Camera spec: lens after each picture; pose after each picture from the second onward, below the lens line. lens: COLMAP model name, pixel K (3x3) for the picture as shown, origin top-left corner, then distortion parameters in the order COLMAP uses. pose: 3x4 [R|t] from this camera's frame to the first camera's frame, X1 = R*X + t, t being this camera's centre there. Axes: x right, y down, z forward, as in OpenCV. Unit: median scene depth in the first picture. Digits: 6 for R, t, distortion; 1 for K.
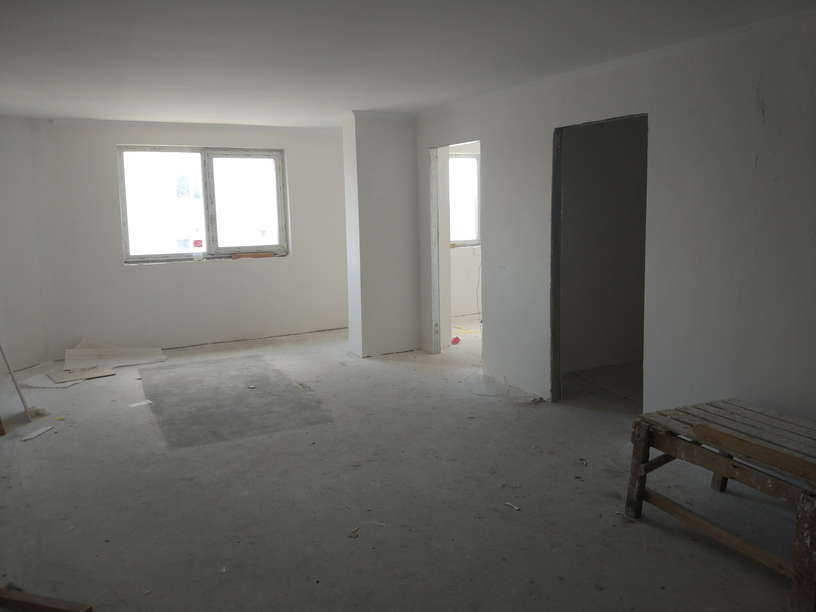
lens RADIAL K [[672.8, 0, 408.7], [0, 672.8, 306.9], [0, 0, 1]] dist [-0.002786, -0.002836]
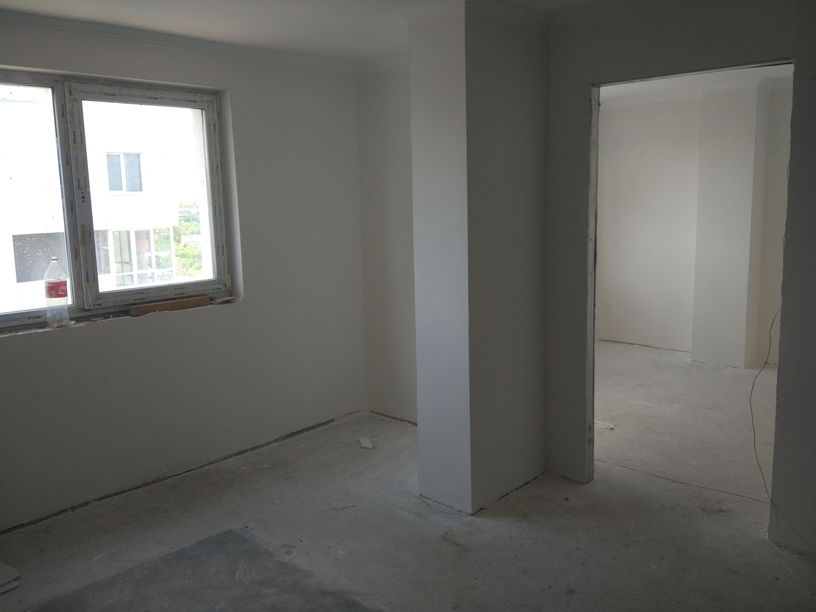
lens RADIAL K [[732.6, 0, 407.9], [0, 732.6, 303.2], [0, 0, 1]] dist [-0.000012, 0.001518]
pose [[0.950635, -0.053719, 0.305625, -0.235489], [0.055342, 0.998462, 0.003359, -0.071862], [-0.305336, 0.013721, 0.952146, 0.451757]]
